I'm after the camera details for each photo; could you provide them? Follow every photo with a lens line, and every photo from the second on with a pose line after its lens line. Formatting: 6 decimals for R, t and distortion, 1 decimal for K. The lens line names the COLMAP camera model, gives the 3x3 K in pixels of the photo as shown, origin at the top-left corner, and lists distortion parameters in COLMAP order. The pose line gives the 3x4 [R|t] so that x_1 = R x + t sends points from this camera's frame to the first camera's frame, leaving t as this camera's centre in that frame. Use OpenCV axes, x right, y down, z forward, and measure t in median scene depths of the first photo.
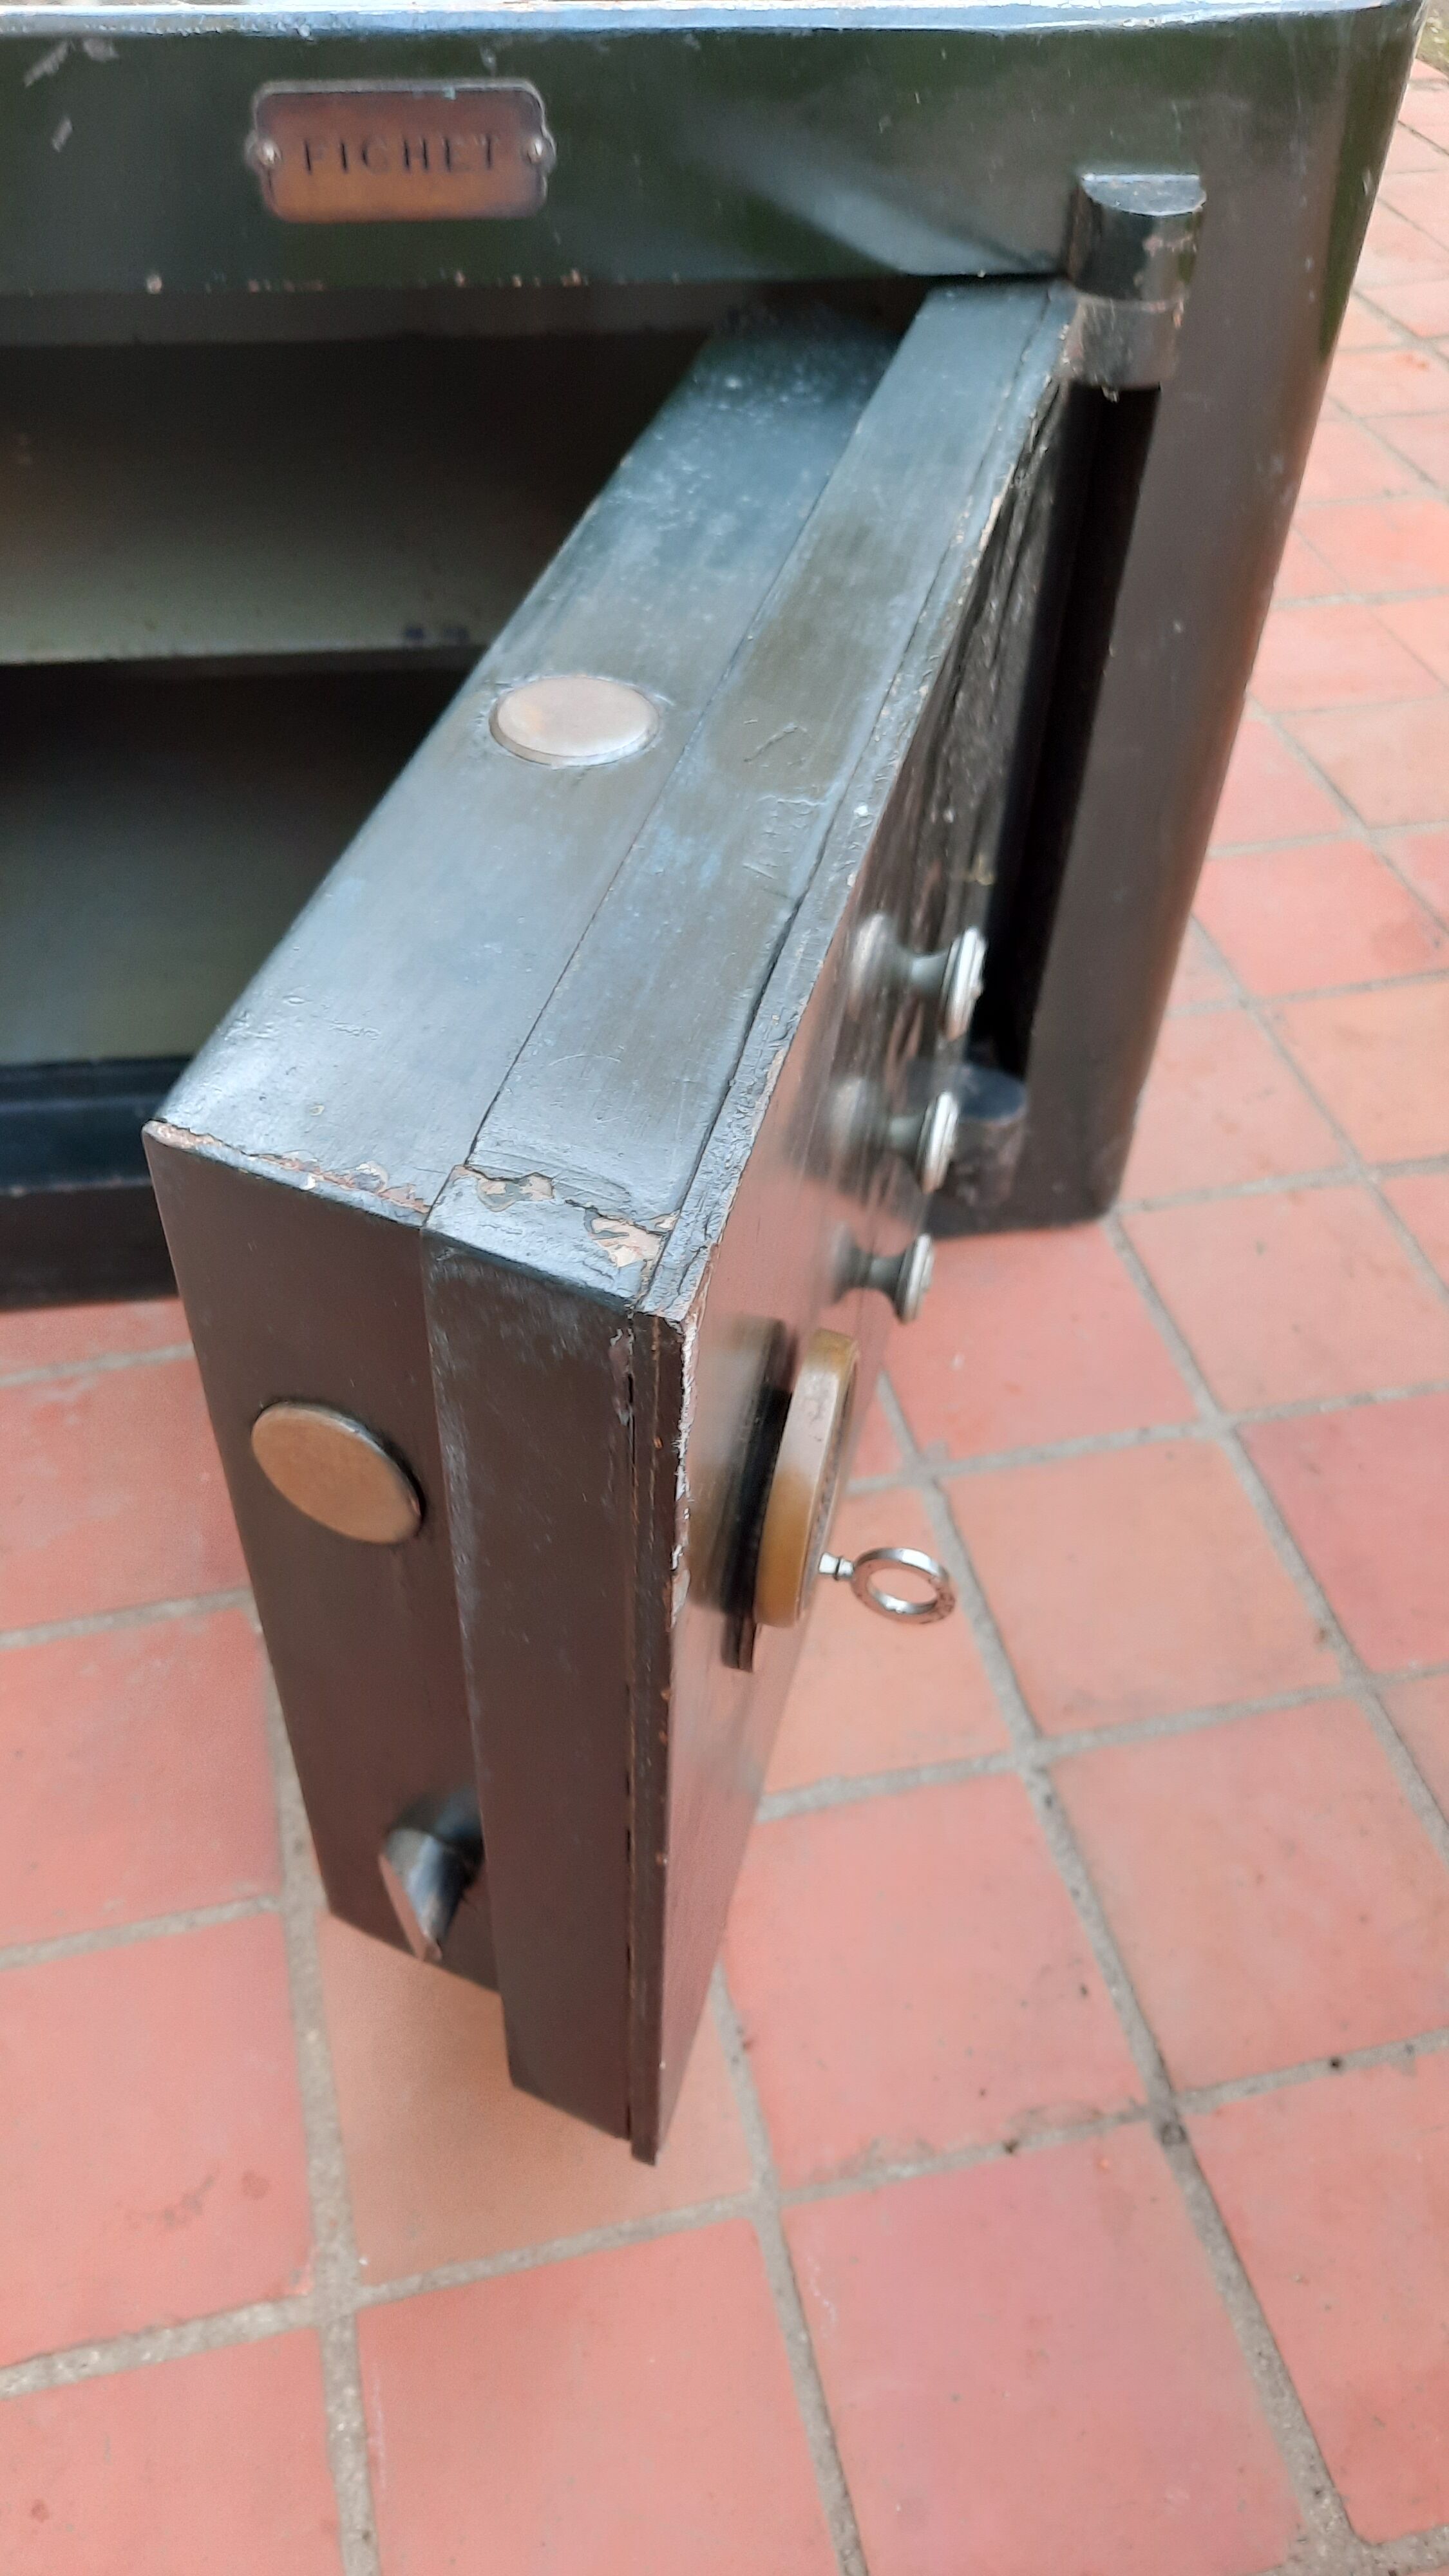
lens RADIAL K [[1841.1, 0, 703.7], [0, 1841.1, 1225.9], [0, 0, 1]] dist [0.010800, -0.025591]
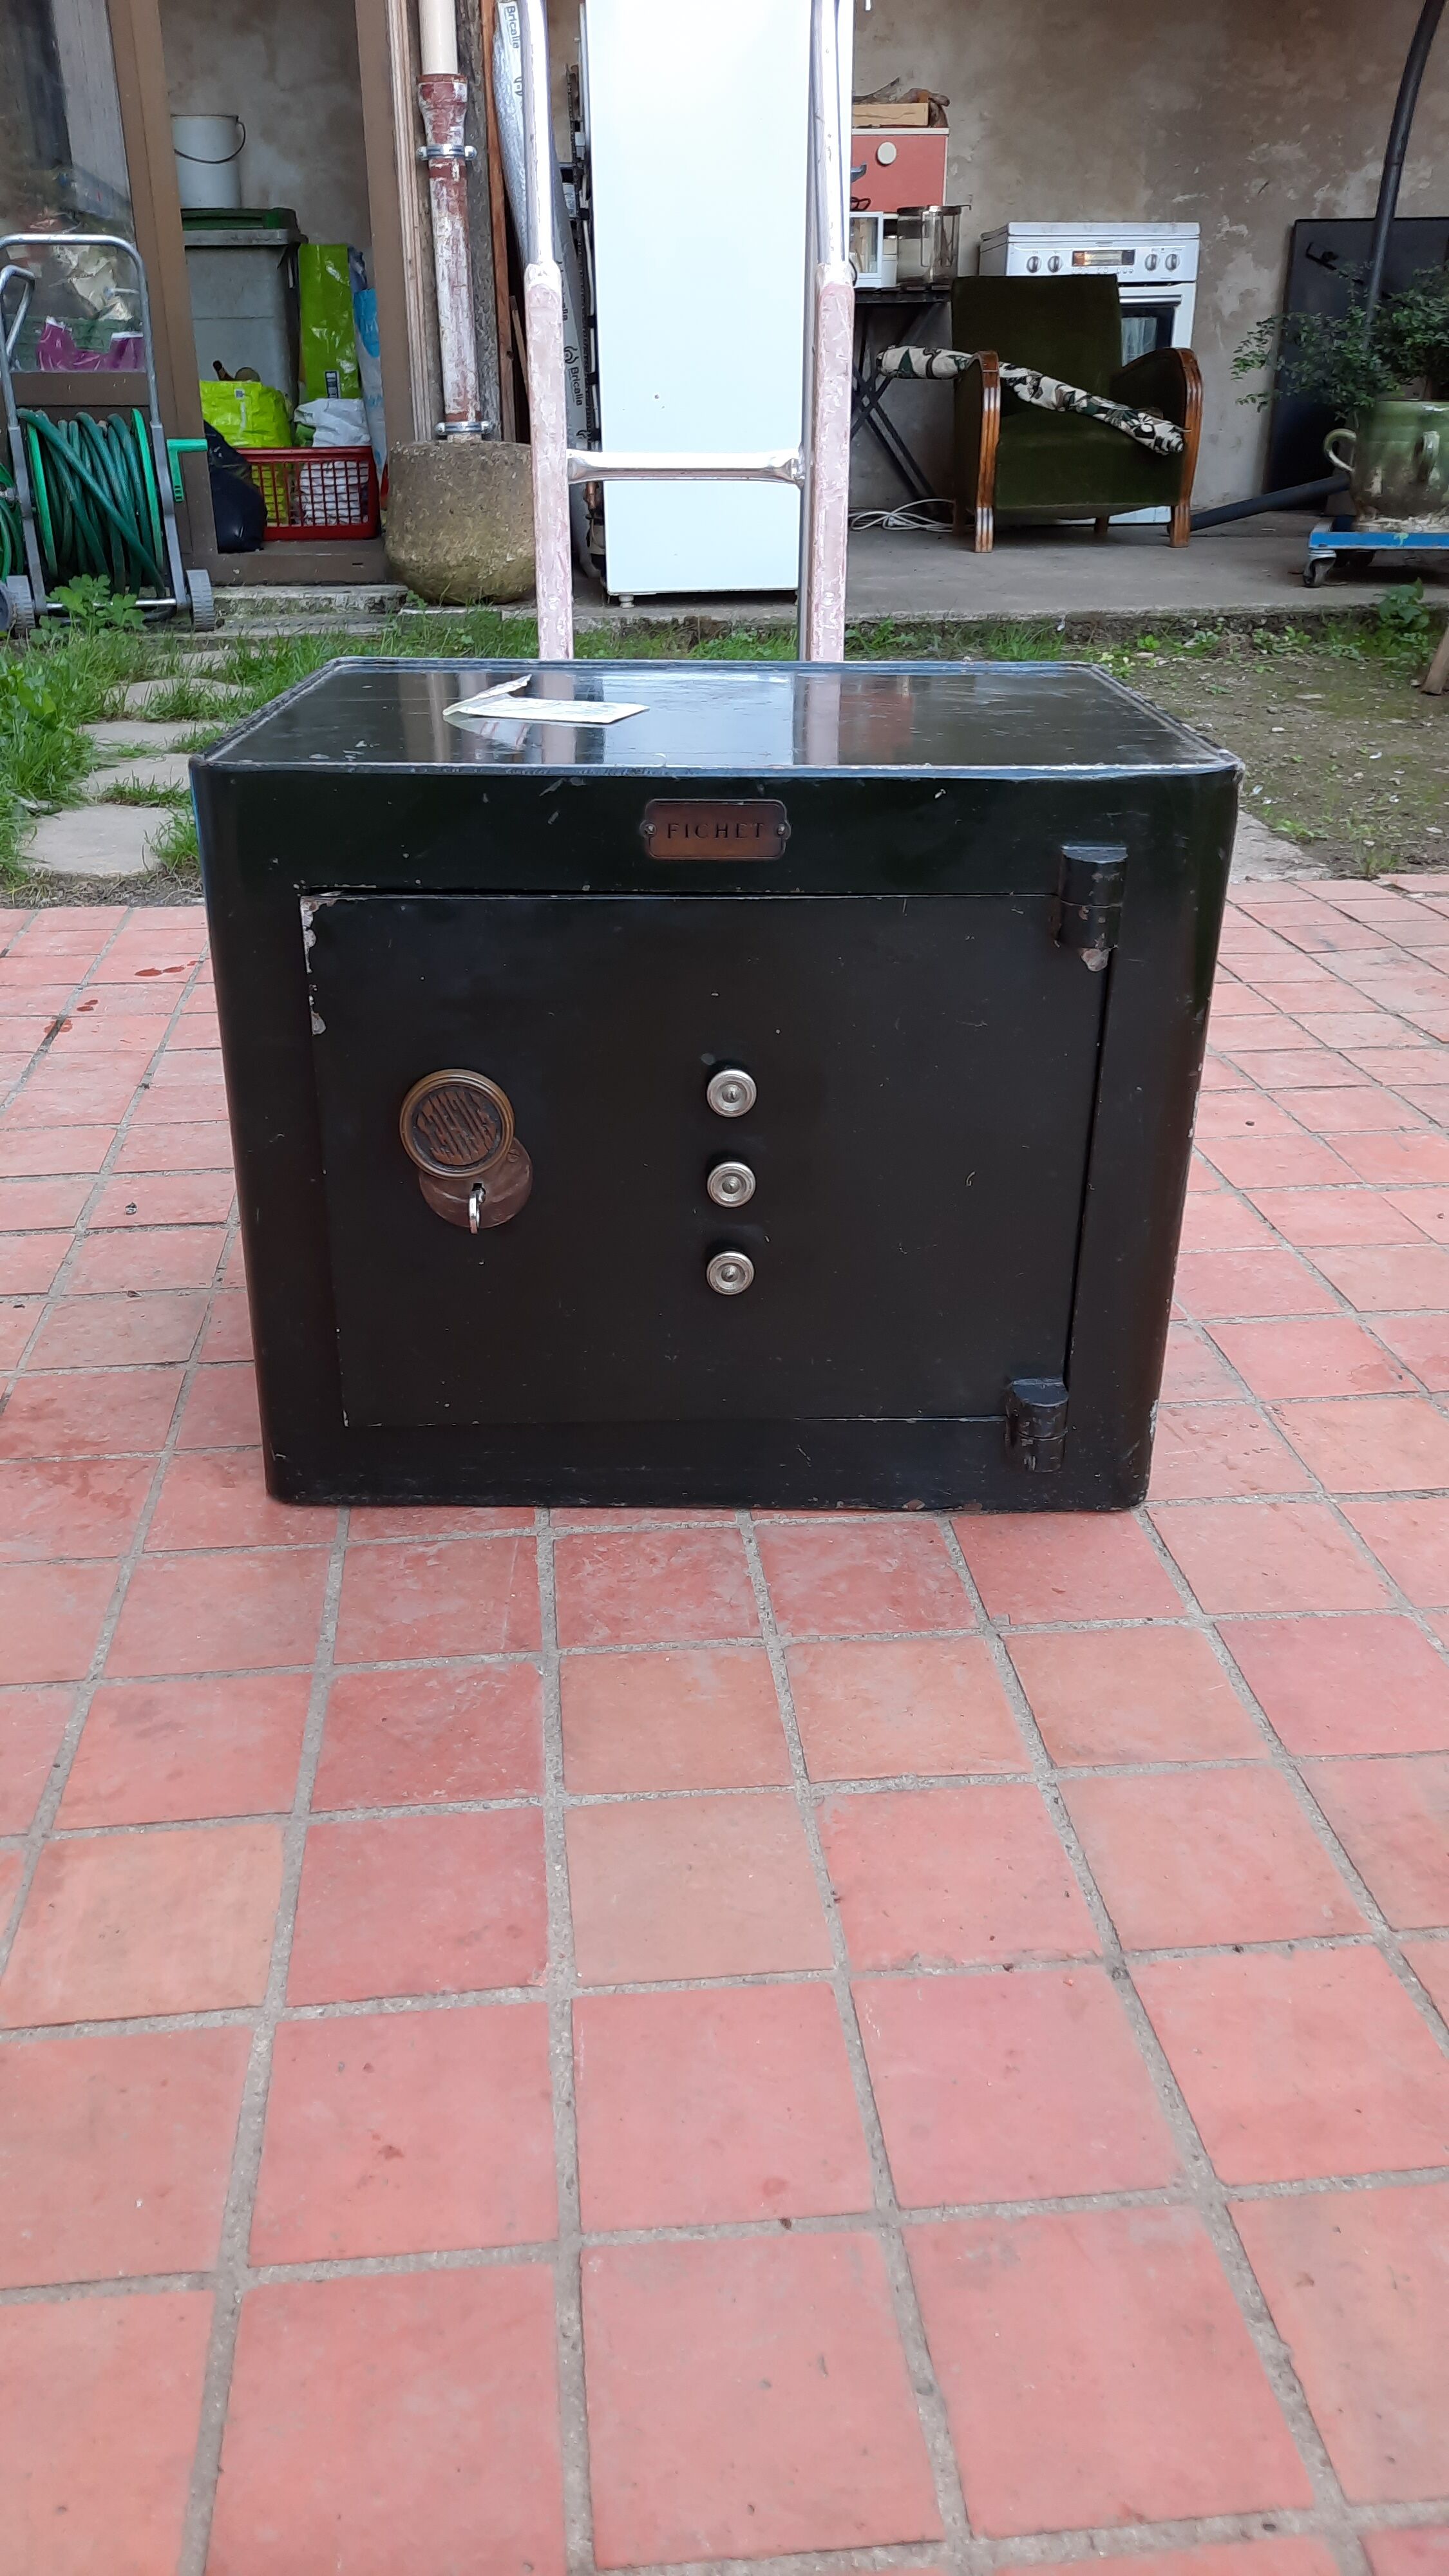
lens RADIAL K [[1841.1, 0, 722.0], [0, 1841.1, 1300.5], [0, 0, 1]] dist [0.010800, -0.025591]
pose [[0.991242, 0.037513, -0.126617, 0.114898], [-0.080637, 0.931236, -0.355383, 0.594049], [0.104579, 0.362481, 0.926105, -0.660952]]
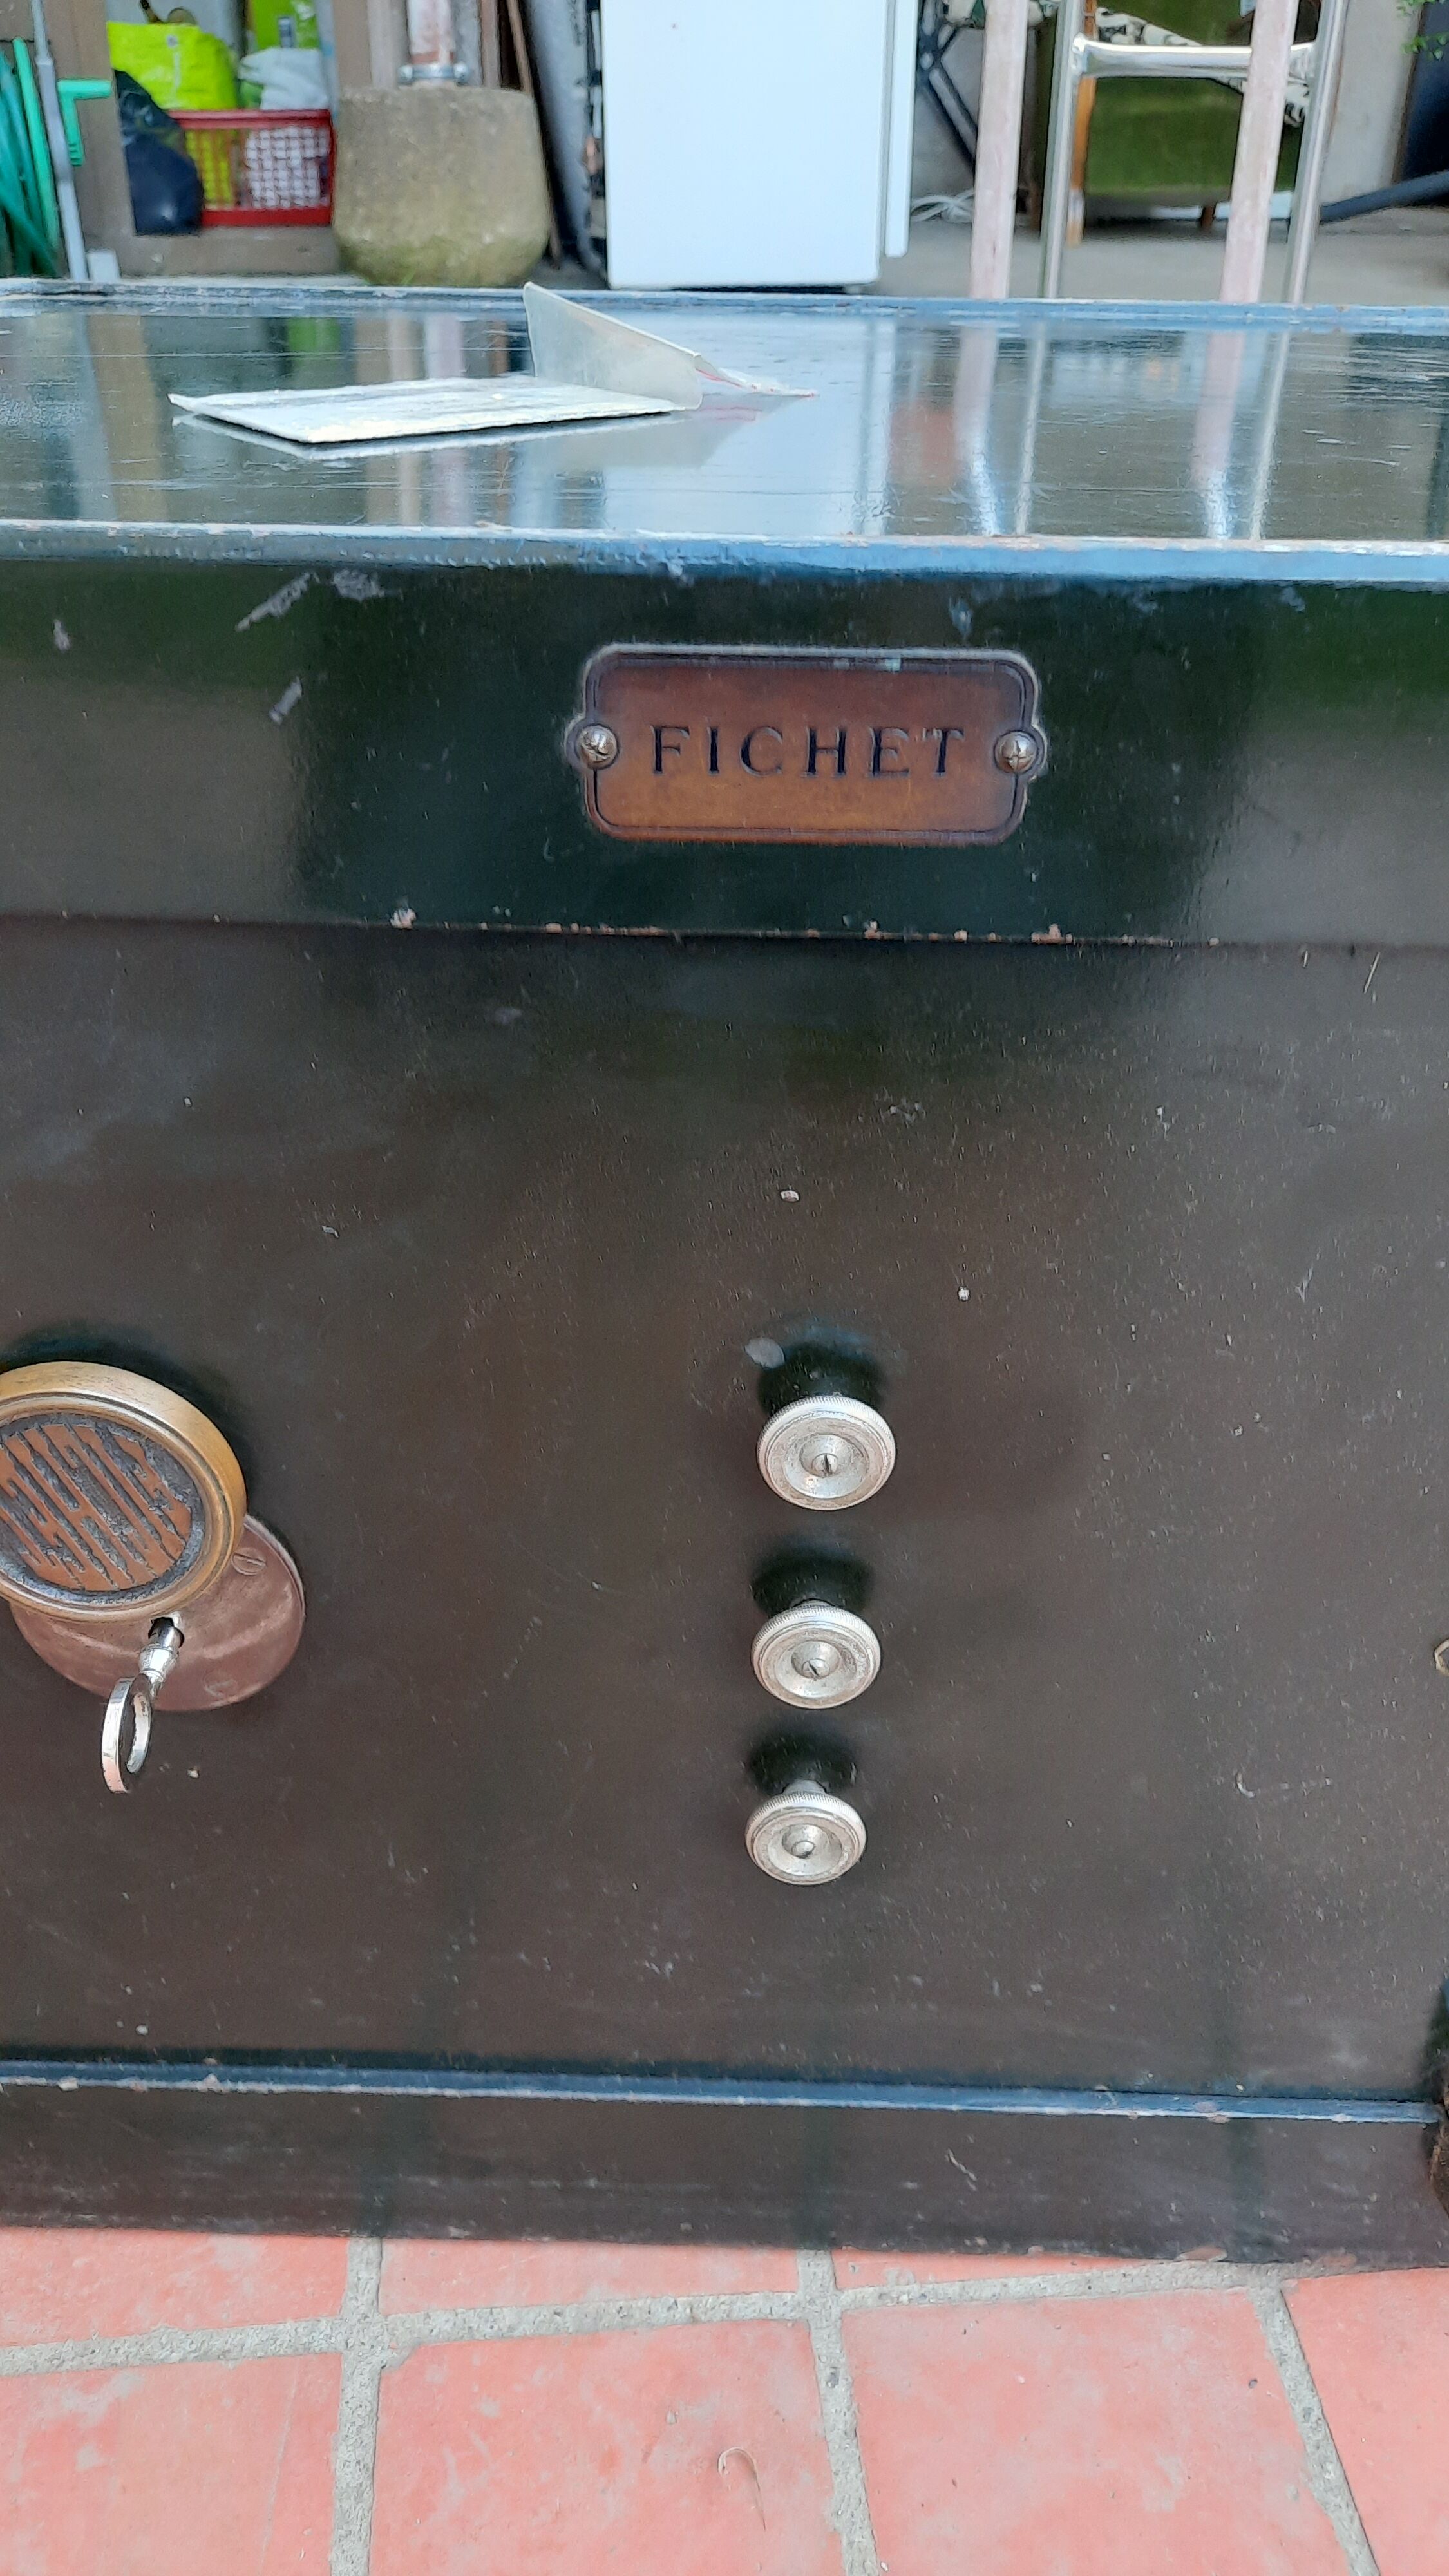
lens RADIAL K [[2130.4, 0, 714.6], [0, 2130.4, 1360.3], [0, 0, 1]] dist [-0.006117, -0.012158]
pose [[0.989142, 0.065160, -0.131727, -0.082107], [-0.098090, 0.960180, -0.261595, -0.180810], [0.109436, 0.271676, 0.956146, 0.343690]]
